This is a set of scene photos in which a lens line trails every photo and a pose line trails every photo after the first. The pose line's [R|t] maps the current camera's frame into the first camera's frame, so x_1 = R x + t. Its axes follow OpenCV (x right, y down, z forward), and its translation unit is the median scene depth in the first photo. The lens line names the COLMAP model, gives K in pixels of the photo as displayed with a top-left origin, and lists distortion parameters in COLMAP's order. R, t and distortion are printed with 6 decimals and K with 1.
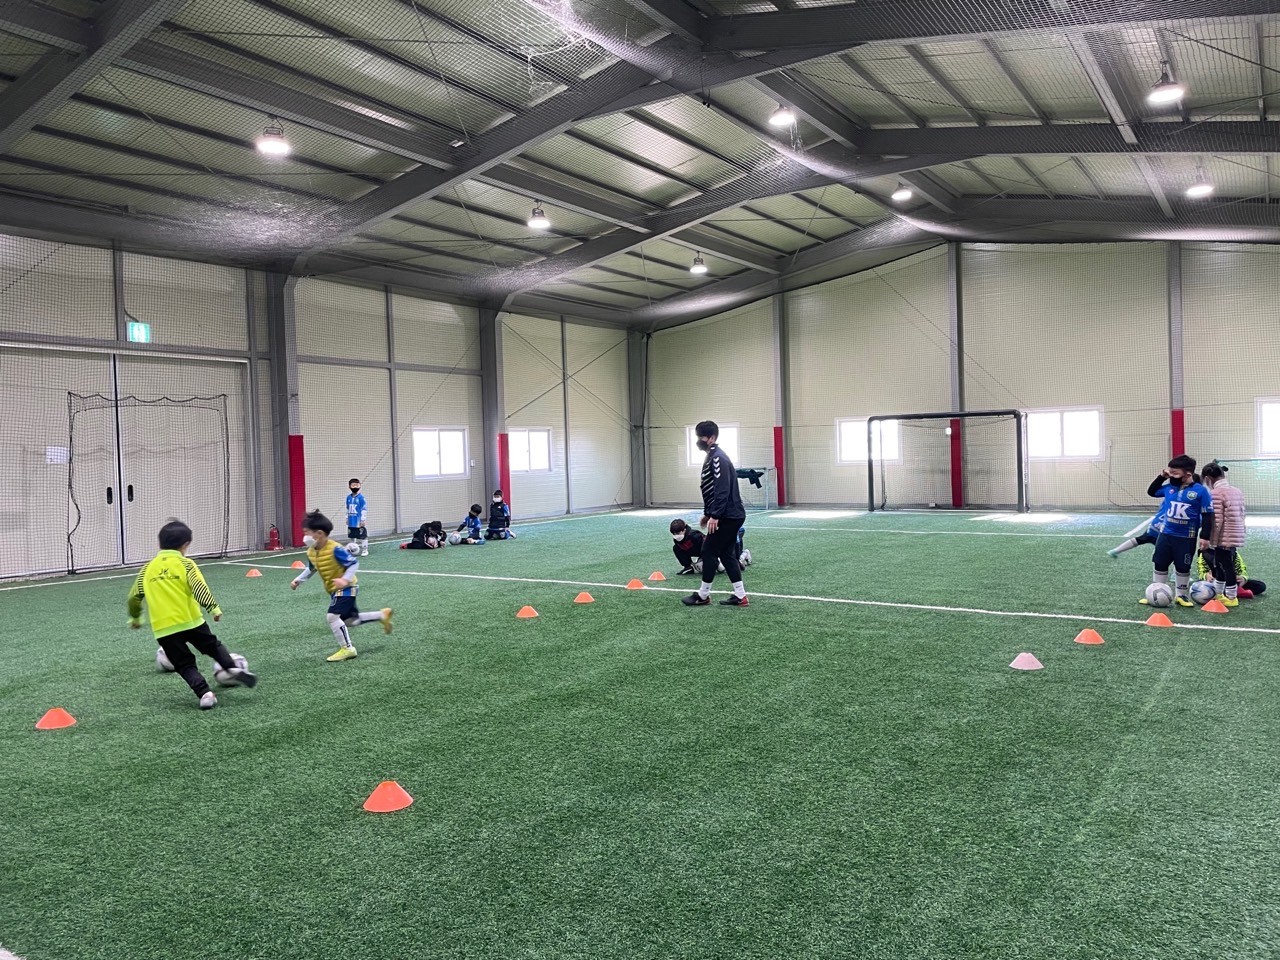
lens RADIAL K [[964.5, 0, 640.0], [0, 964.5, 480.0], [0, 0, 1]] dist [0.091115, -0.125177]
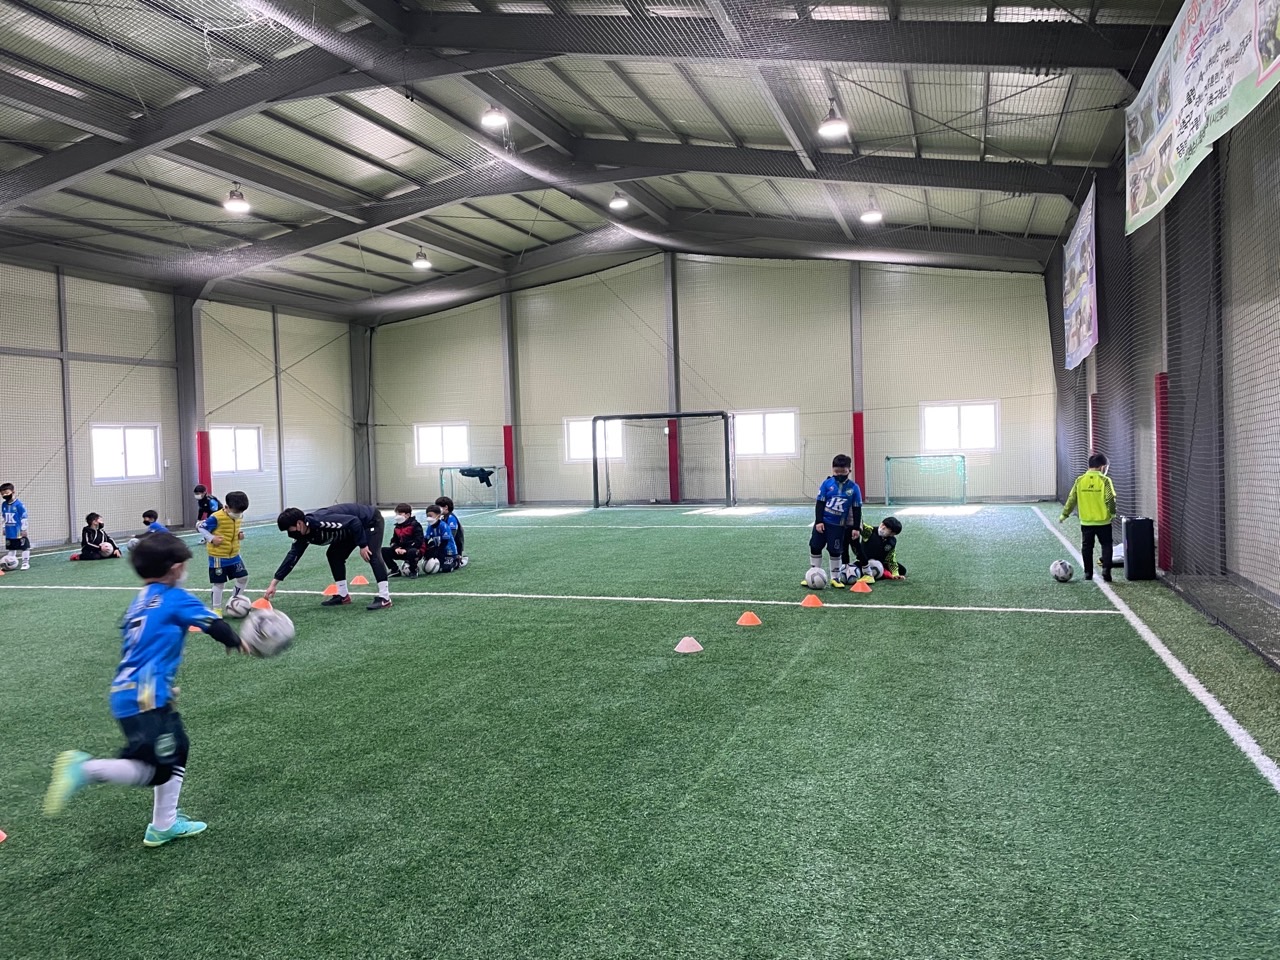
lens RADIAL K [[964.5, 0, 640.0], [0, 964.5, 480.0], [0, 0, 1]] dist [0.091115, -0.125177]
pose [[0.965860, -0.011149, 0.258826, 0.020153], [0.010583, 0.999938, 0.003577, -0.000764], [-0.258850, -0.000715, 0.965917, -0.007550]]
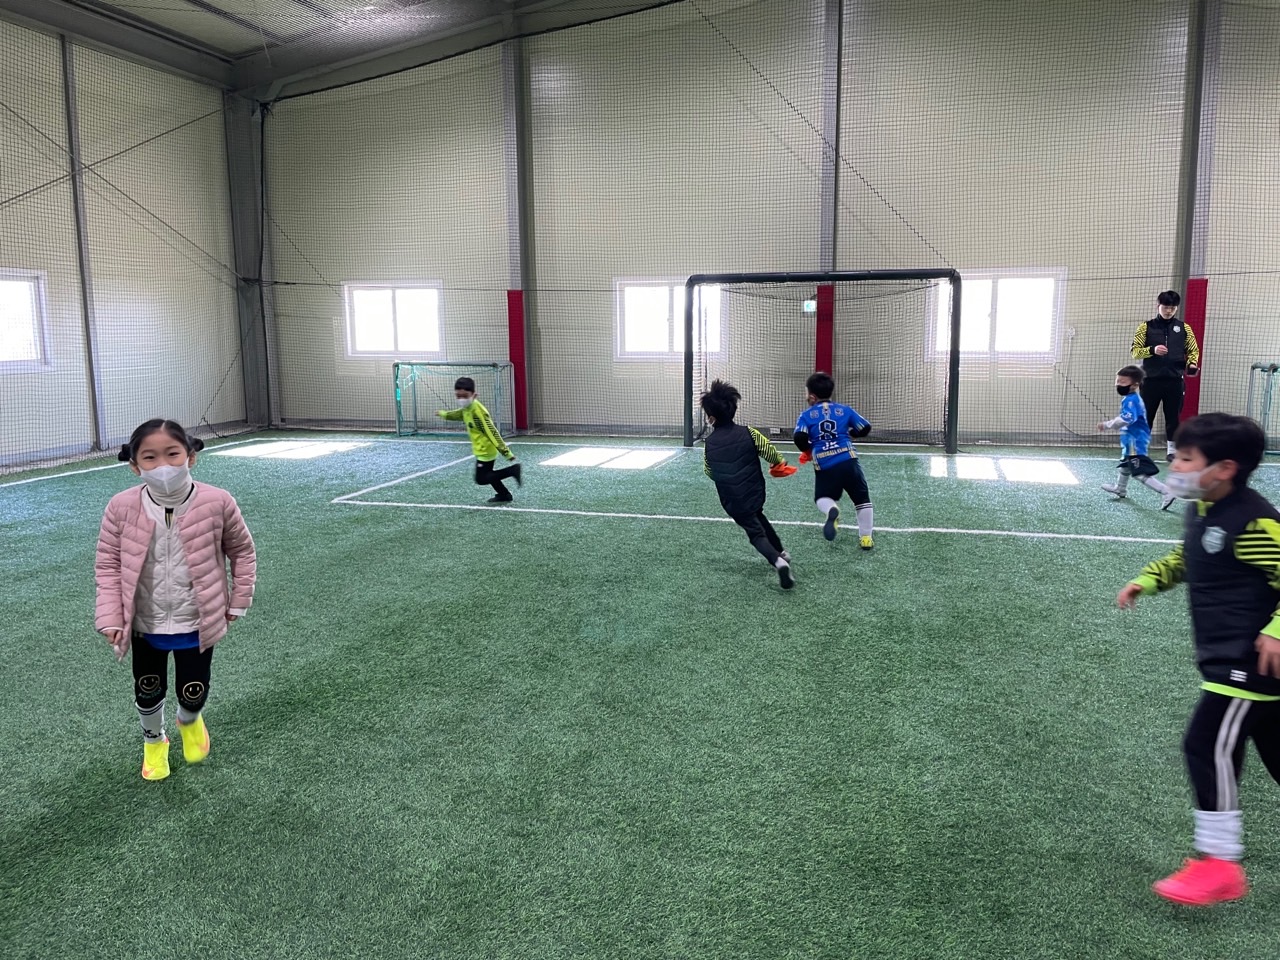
lens RADIAL K [[975.1, 0, 642.4], [0, 975.1, 464.3], [0, 0, 1]] dist [0.092039, -0.127925]
pose [[0.945555, -0.023092, 0.324642, 0.033730], [-0.012197, 0.994265, 0.106248, -0.020018], [-0.325234, -0.104423, 0.939850, 0.558219]]
